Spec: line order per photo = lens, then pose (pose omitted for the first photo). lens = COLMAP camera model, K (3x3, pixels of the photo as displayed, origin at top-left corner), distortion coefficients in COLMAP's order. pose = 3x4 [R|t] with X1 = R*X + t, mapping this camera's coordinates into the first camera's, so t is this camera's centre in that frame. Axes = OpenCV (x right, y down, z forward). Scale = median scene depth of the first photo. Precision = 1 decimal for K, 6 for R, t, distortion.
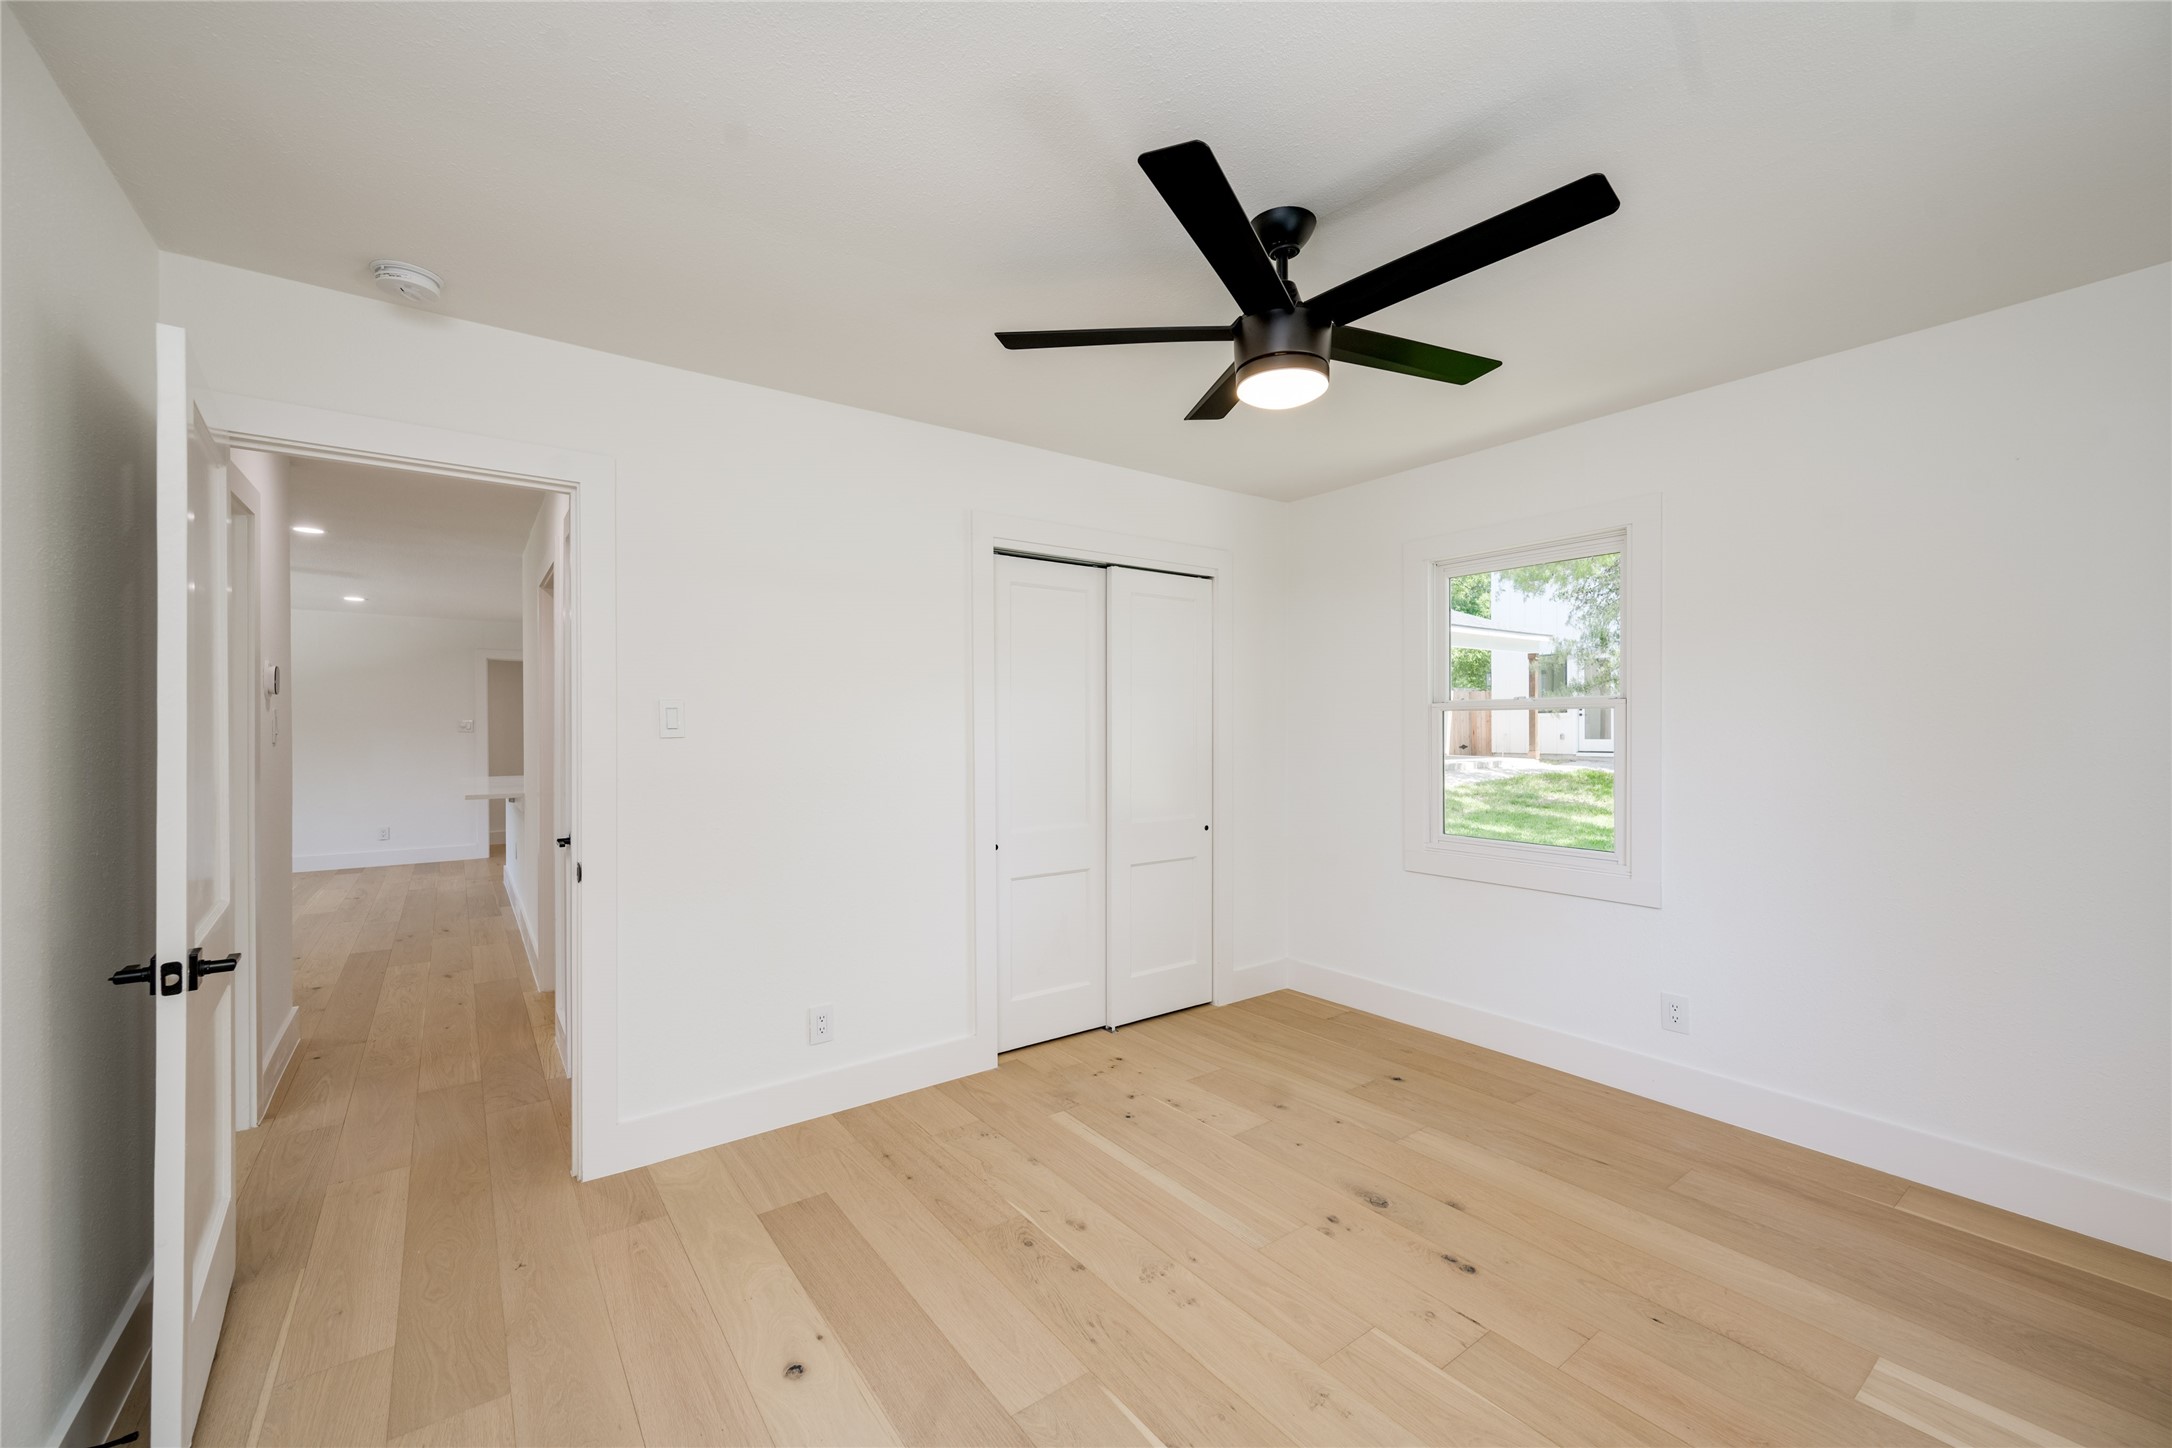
lens RADIAL K [[866.5, 0, 1090.0], [0, 866.5, 723.8], [0, 0, 1]] dist [0.000681, 0.000113]
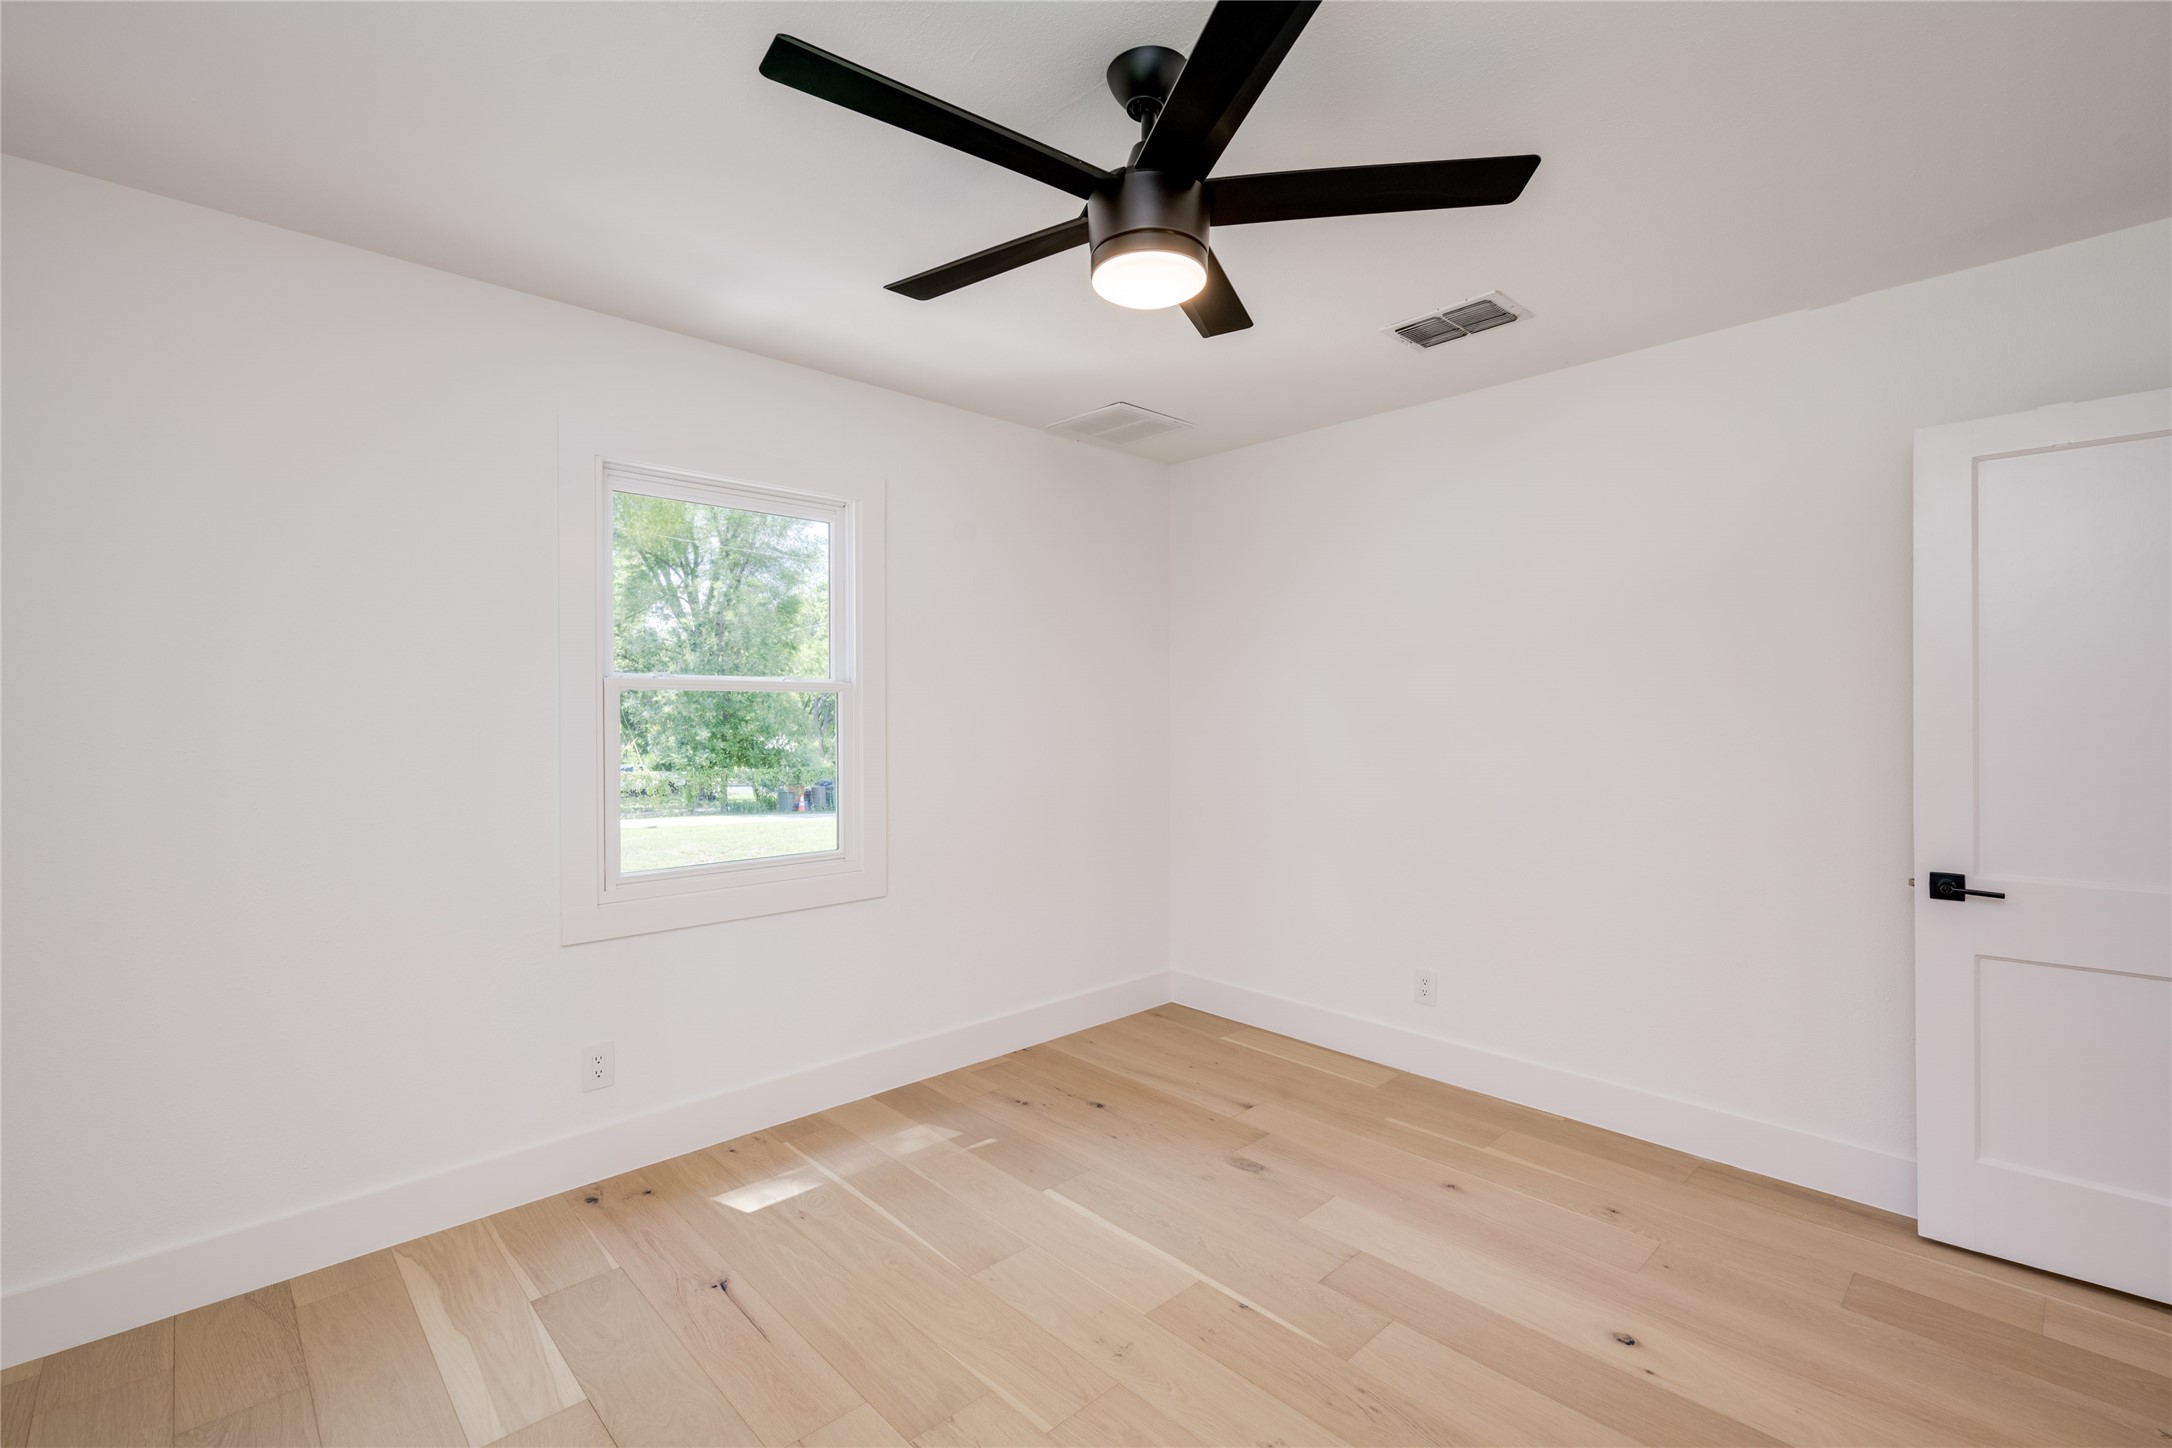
lens RADIAL K [[955.3, 0, 1091.6], [0, 955.3, 723.3], [0, 0, 1]] dist [0.000915, 0.000572]
pose [[-0.991528, 0.007282, -0.129690, 0.329480], [0.006573, 0.999961, 0.005897, 0.007049], [0.129728, 0.004995, -0.991537, 1.578148]]
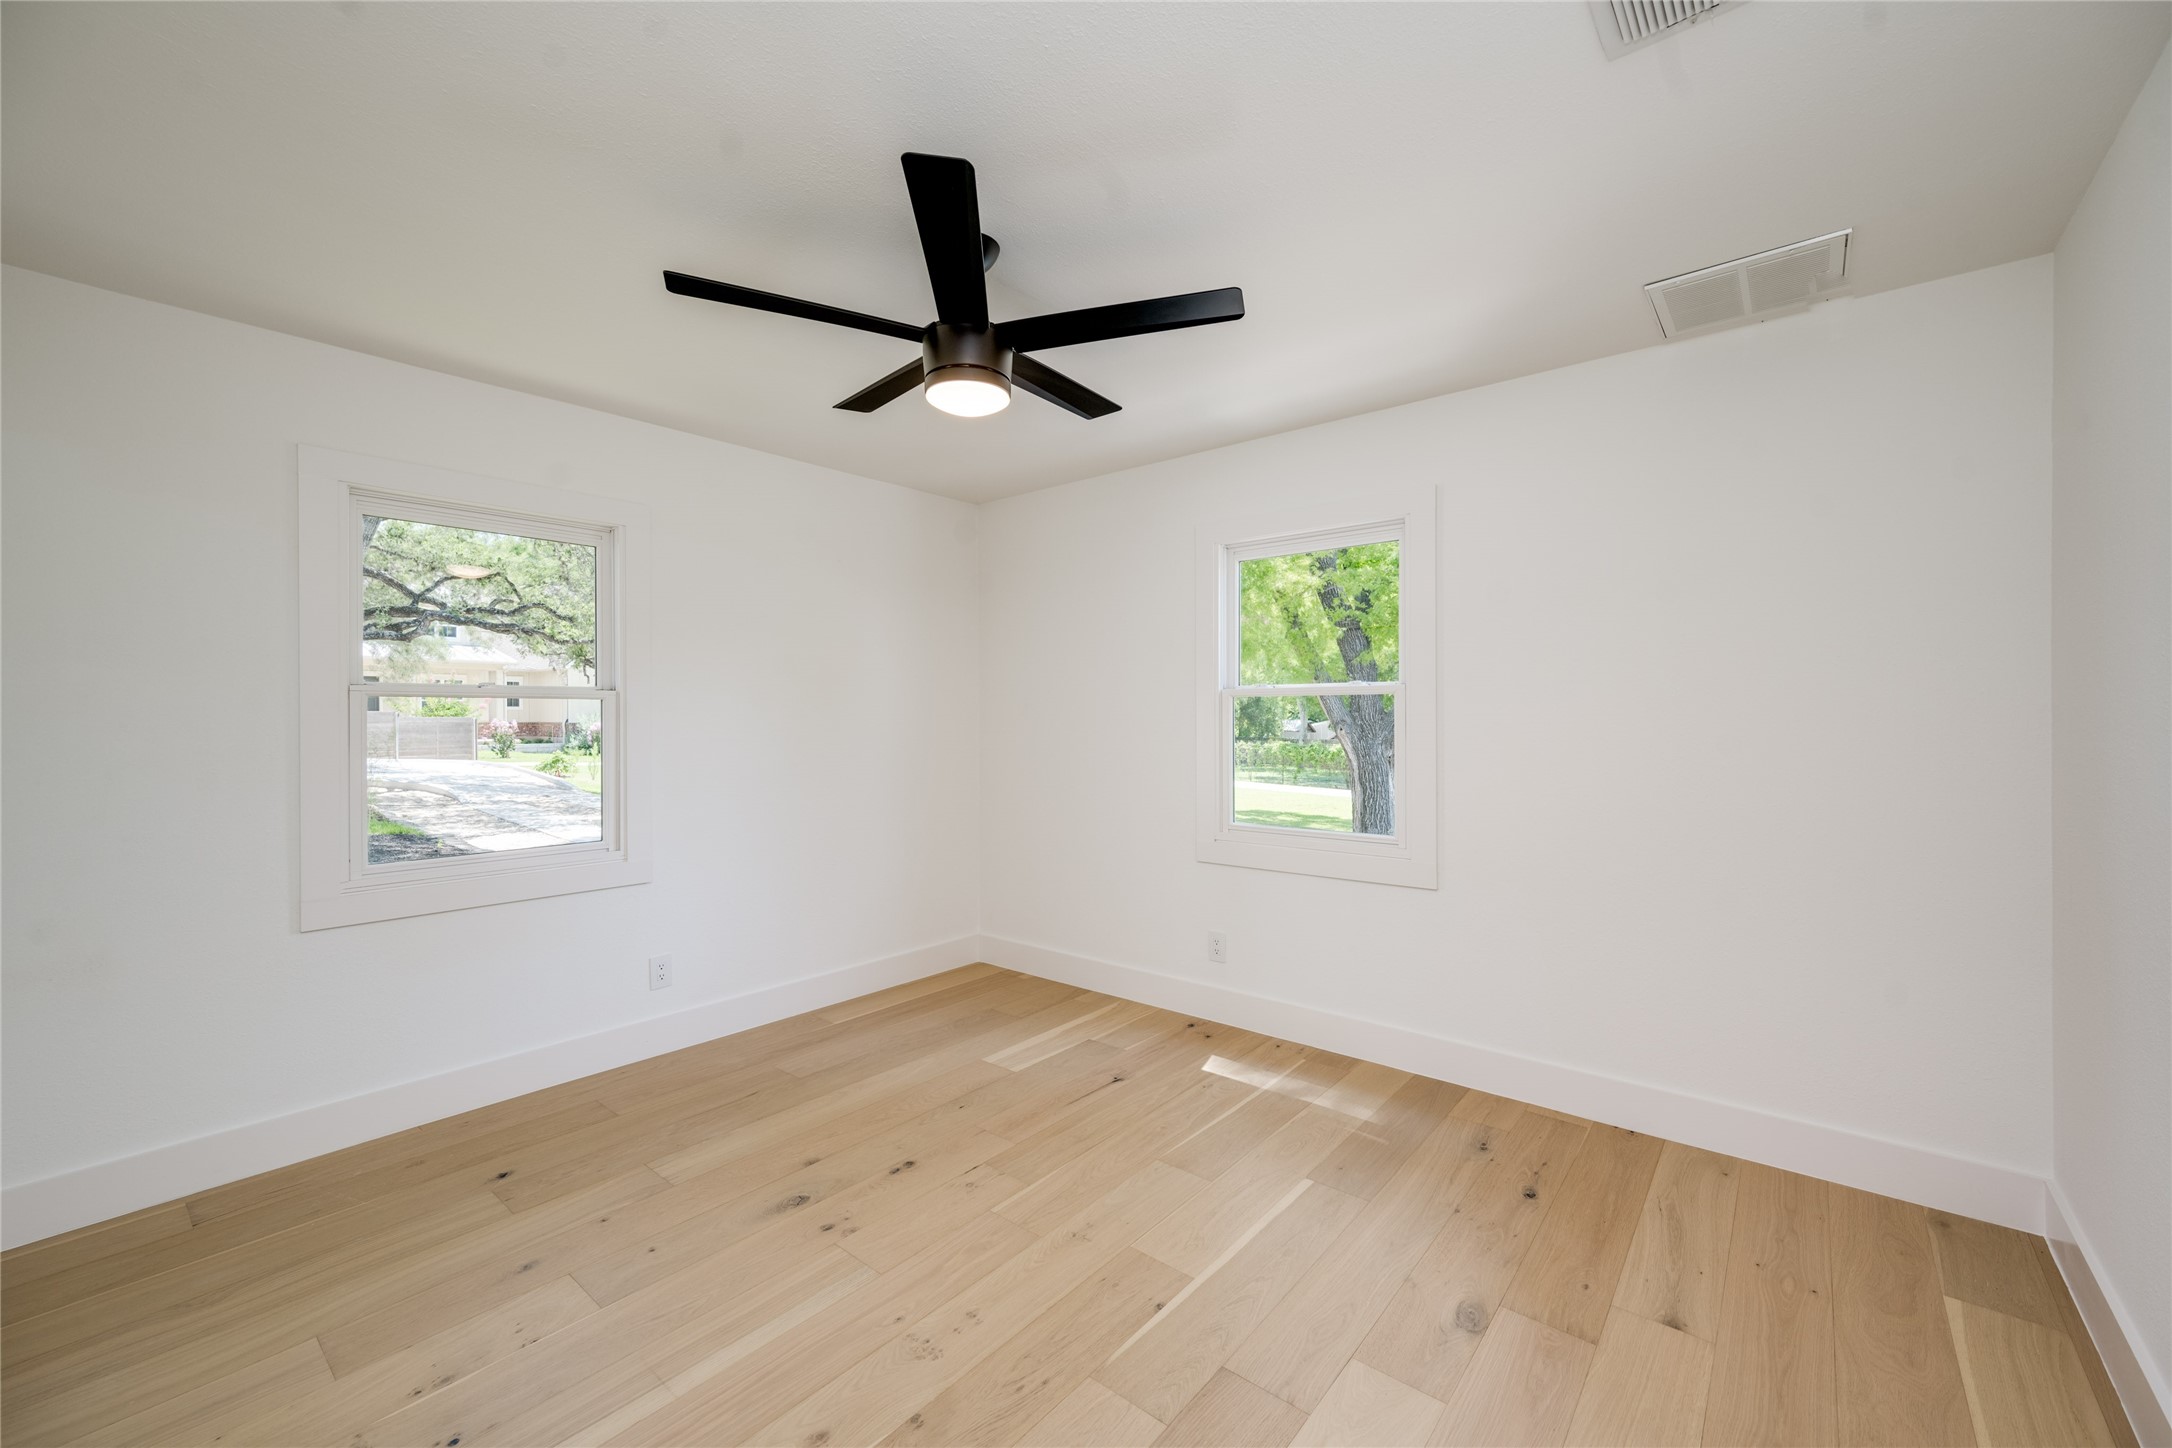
lens RADIAL K [[866.5, 0, 1095.8], [0, 866.5, 722.6], [0, 0, 1]] dist [0.000681, 0.000113]
pose [[-0.242791, -0.000845, 0.970078, -0.726127], [0.001732, 0.999998, 0.001305, 0.011864], [-0.970077, 0.001997, -0.242789, 0.947357]]
